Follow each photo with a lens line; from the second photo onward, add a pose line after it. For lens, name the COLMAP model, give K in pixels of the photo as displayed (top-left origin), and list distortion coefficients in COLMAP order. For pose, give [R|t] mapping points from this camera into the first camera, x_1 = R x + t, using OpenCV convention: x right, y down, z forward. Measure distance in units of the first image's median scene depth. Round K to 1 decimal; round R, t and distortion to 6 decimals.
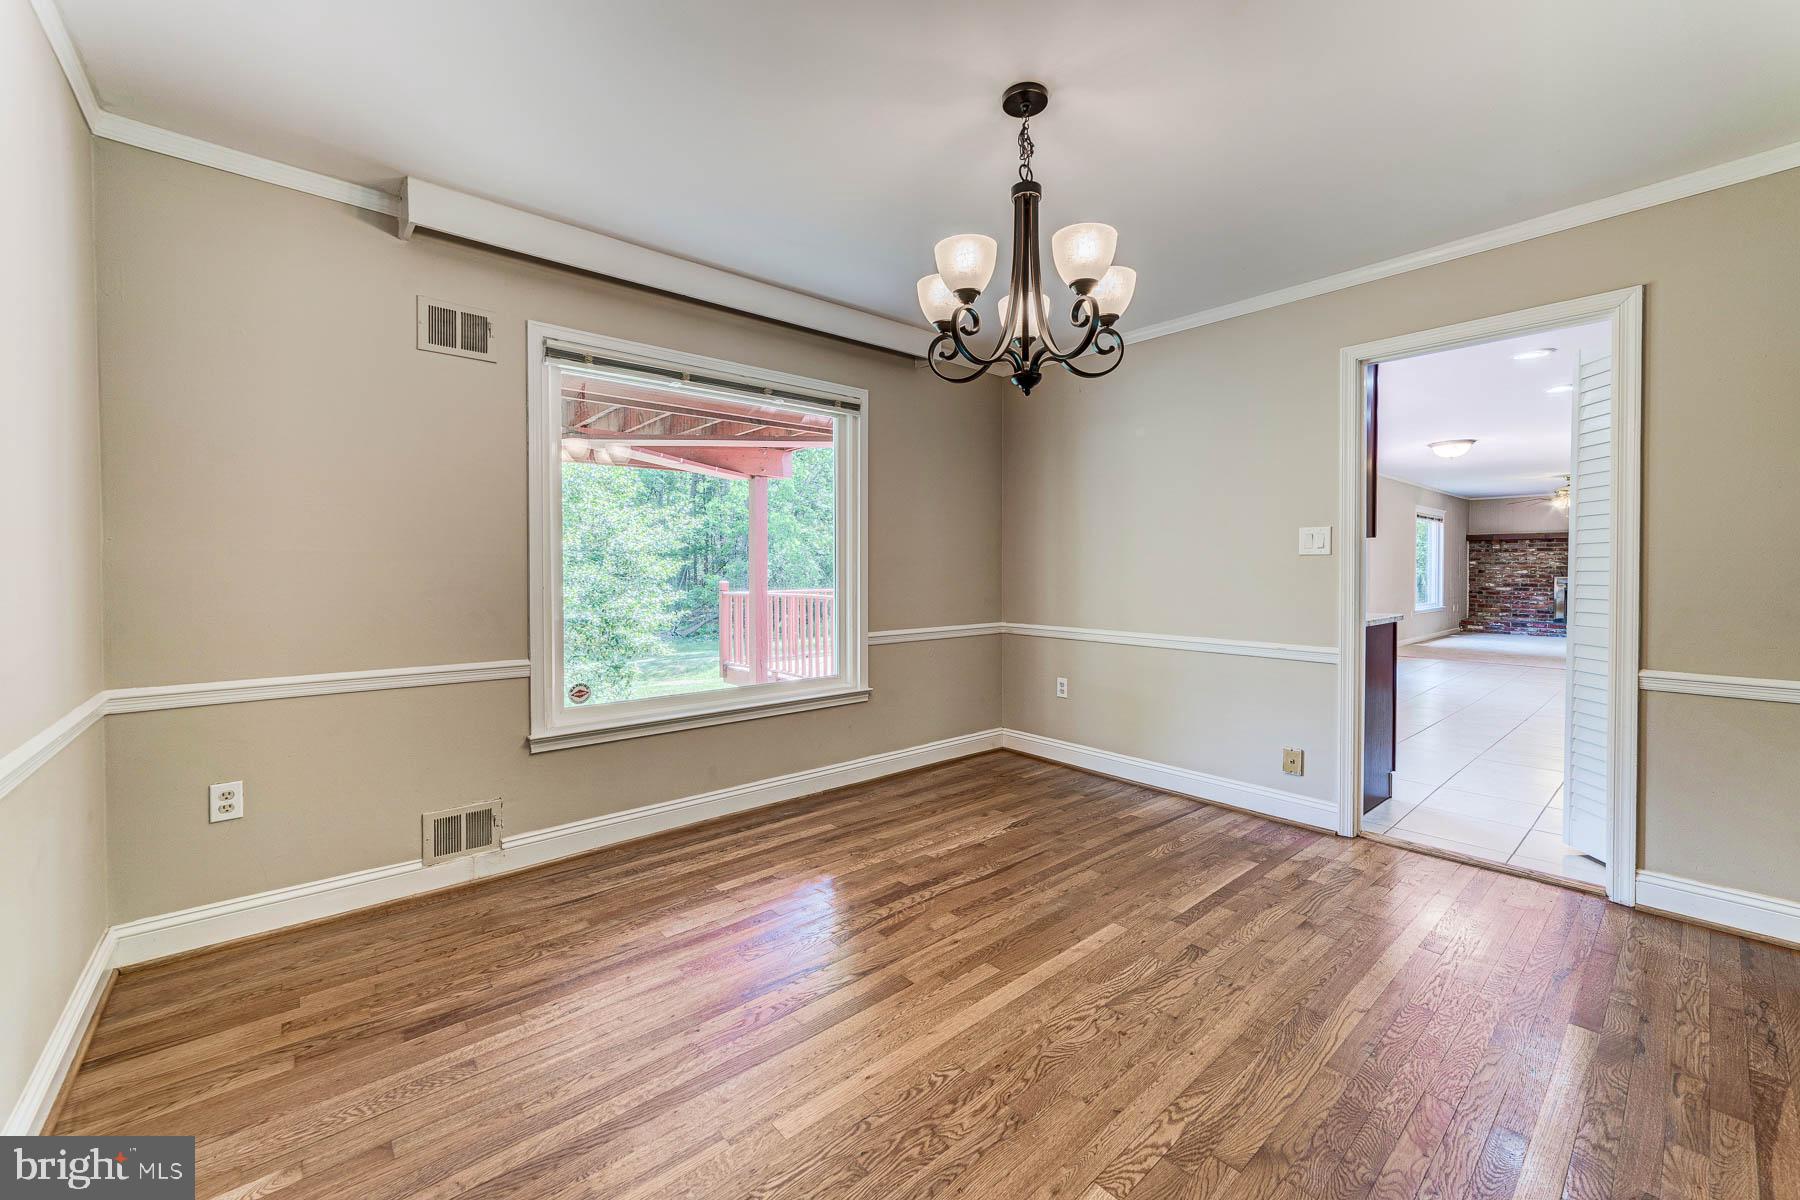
lens RADIAL K [[697.7, 0, 886.5], [0, 697.7, 578.2], [0, 0, 1]] dist [-0.000034, 0.001794]
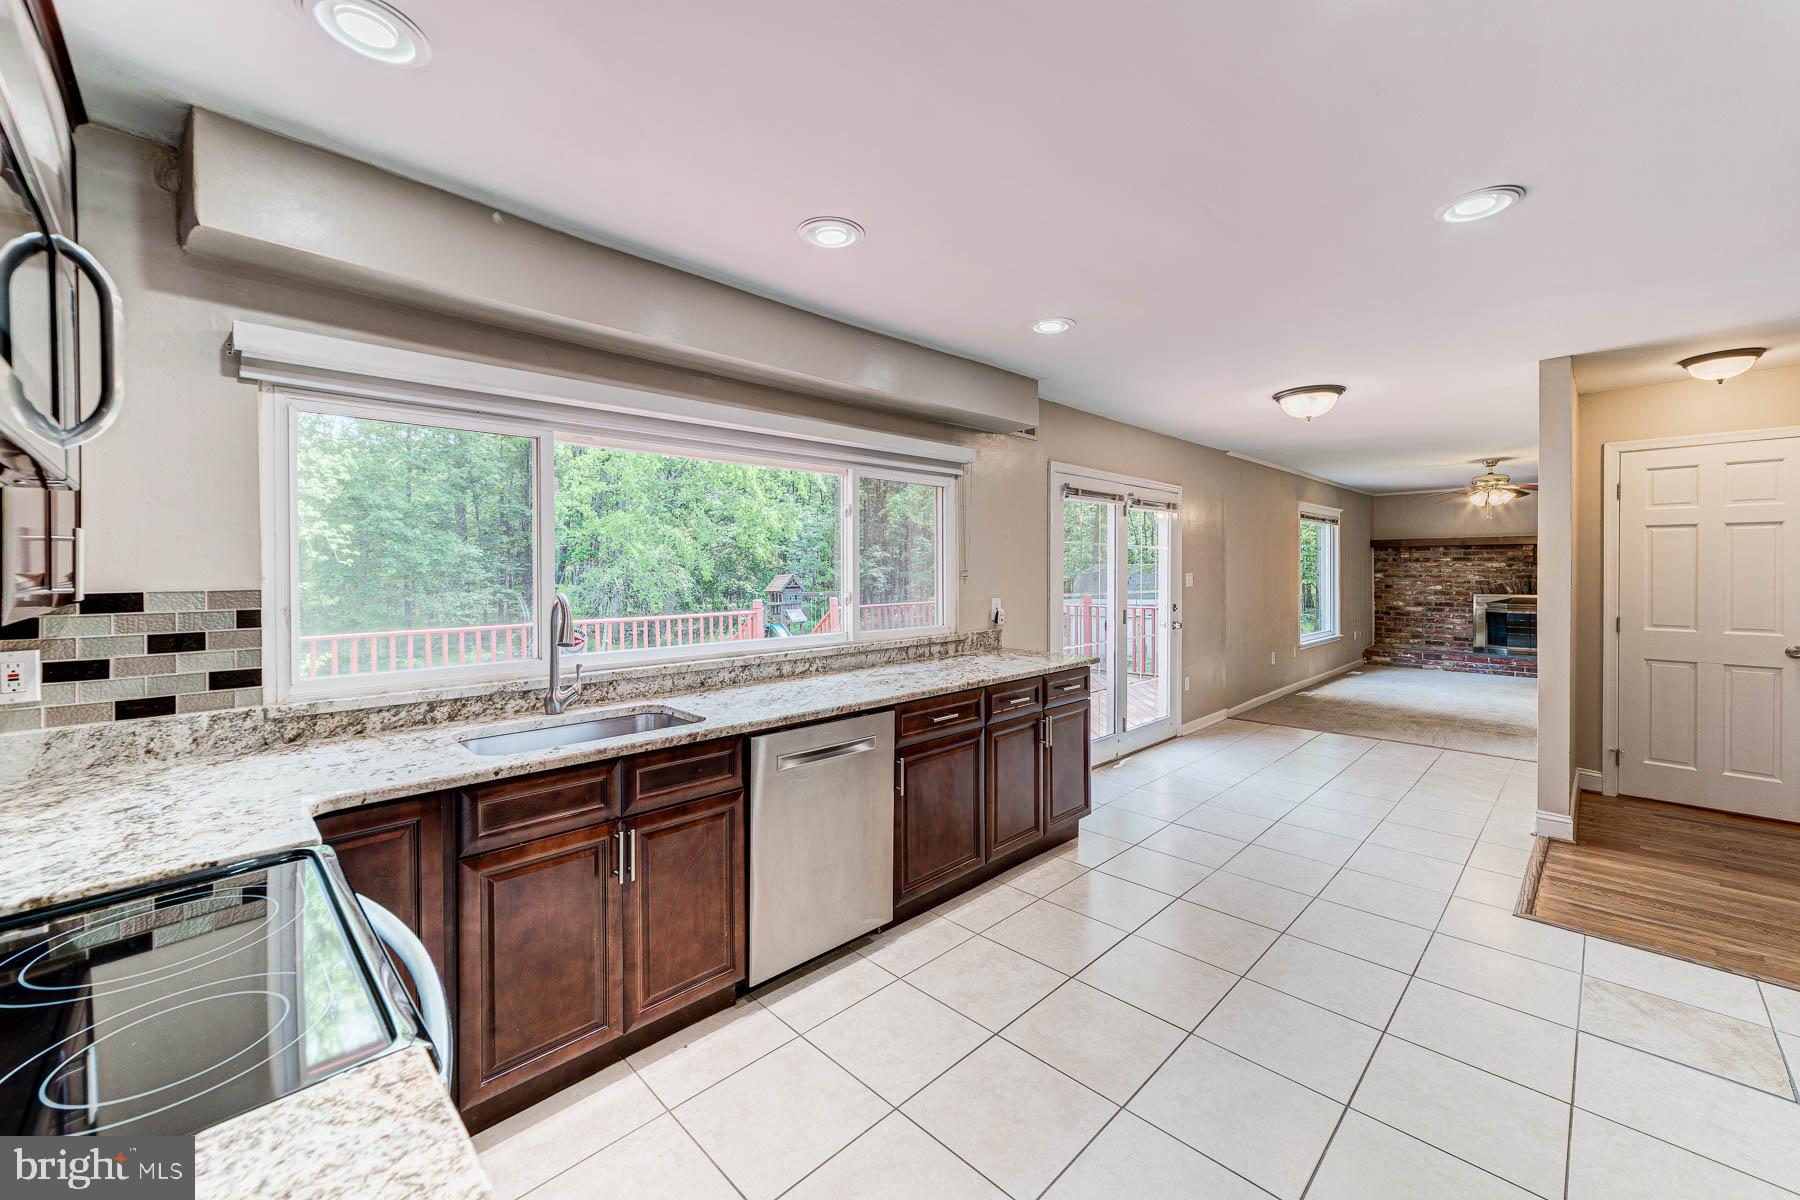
lens RADIAL K [[697.7, 0, 930.1], [0, 697.7, 570.0], [0, 0, 1]] dist [-0.000034, 0.001794]
pose [[0.994917, -0.006588, 0.100483, 0.266804], [0.007497, 0.999934, -0.008666, -0.026249], [-0.100420, 0.009375, 0.994901, 0.277303]]
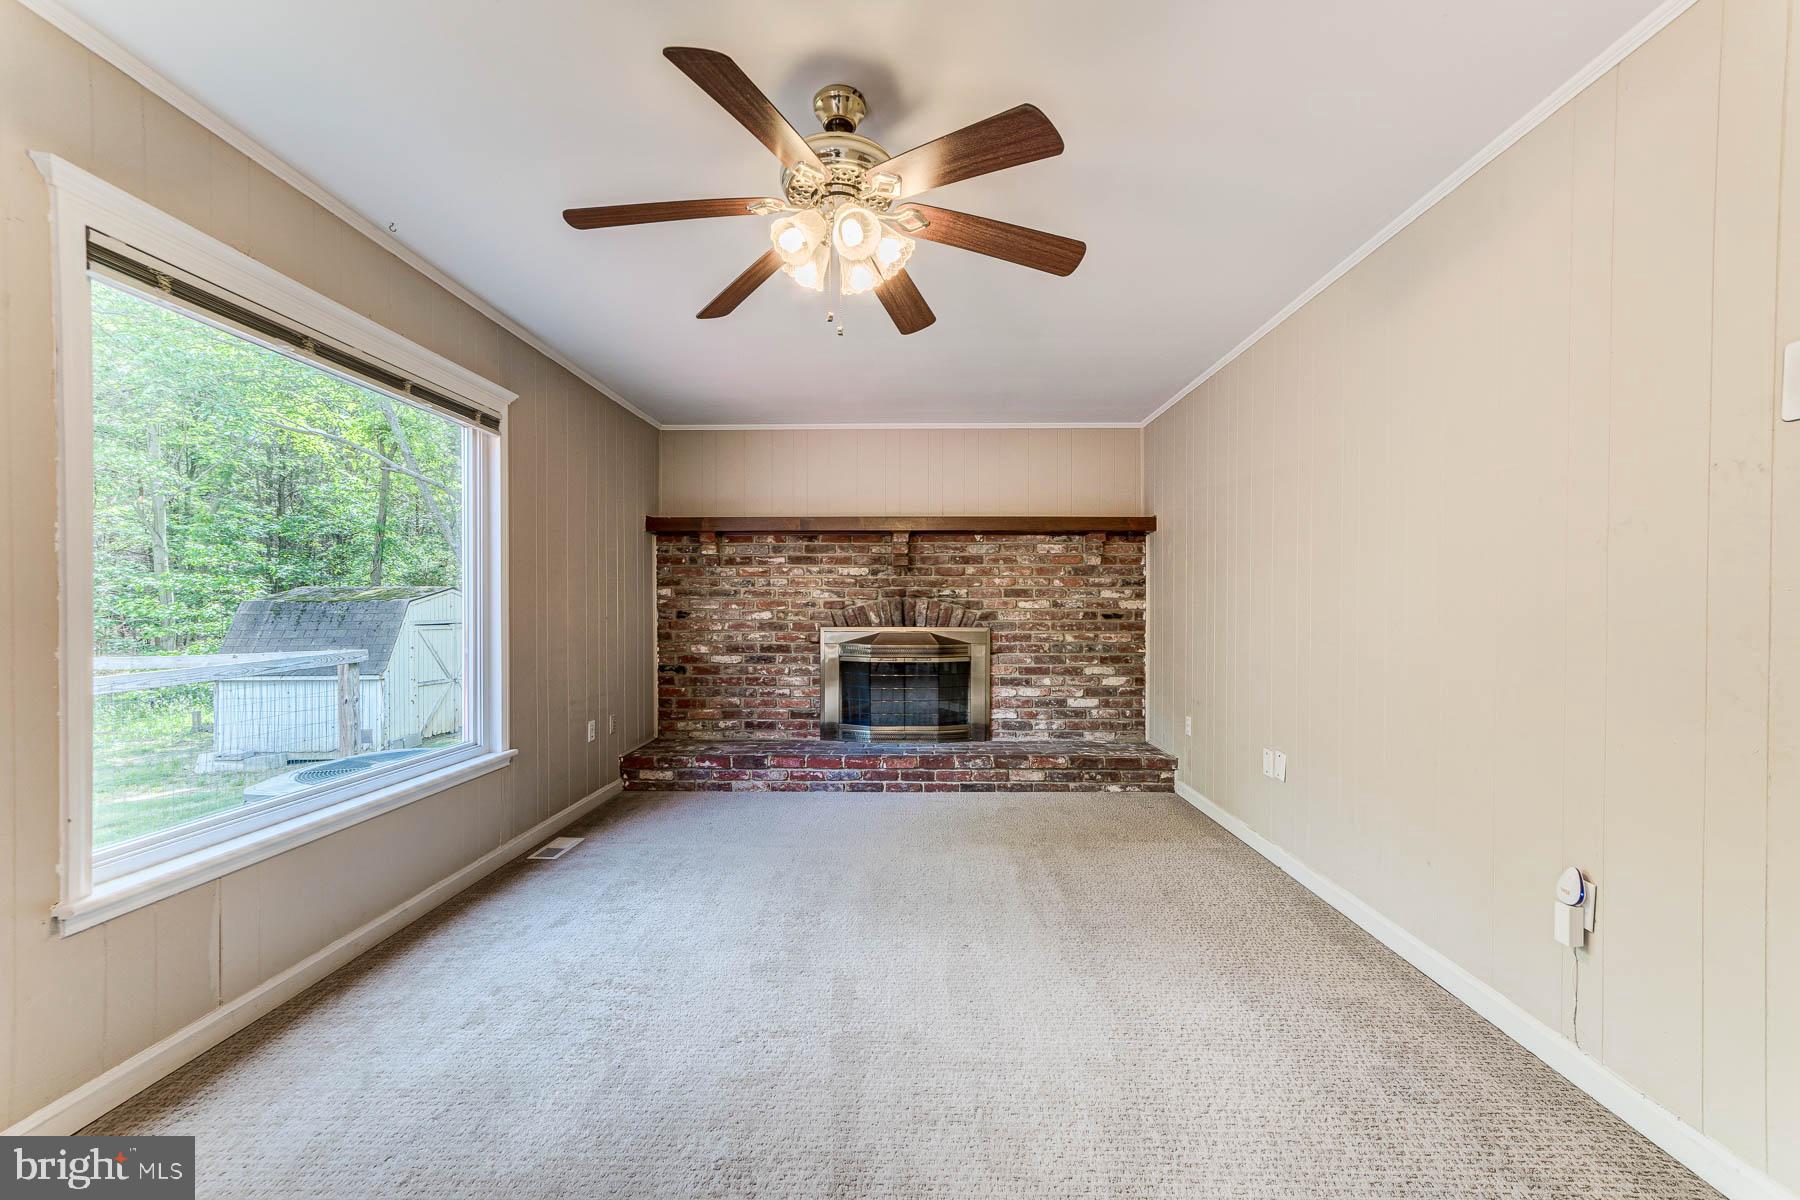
lens RADIAL K [[697.7, 0, 899.1], [0, 697.7, 604.2], [0, 0, 1]] dist [-0.000034, 0.001794]
pose [[0.659064, -0.002713, 0.752082, 0.665011], [0.010214, 0.999934, -0.005343, -0.012660], [-0.752017, 0.011203, 0.659048, 0.681762]]
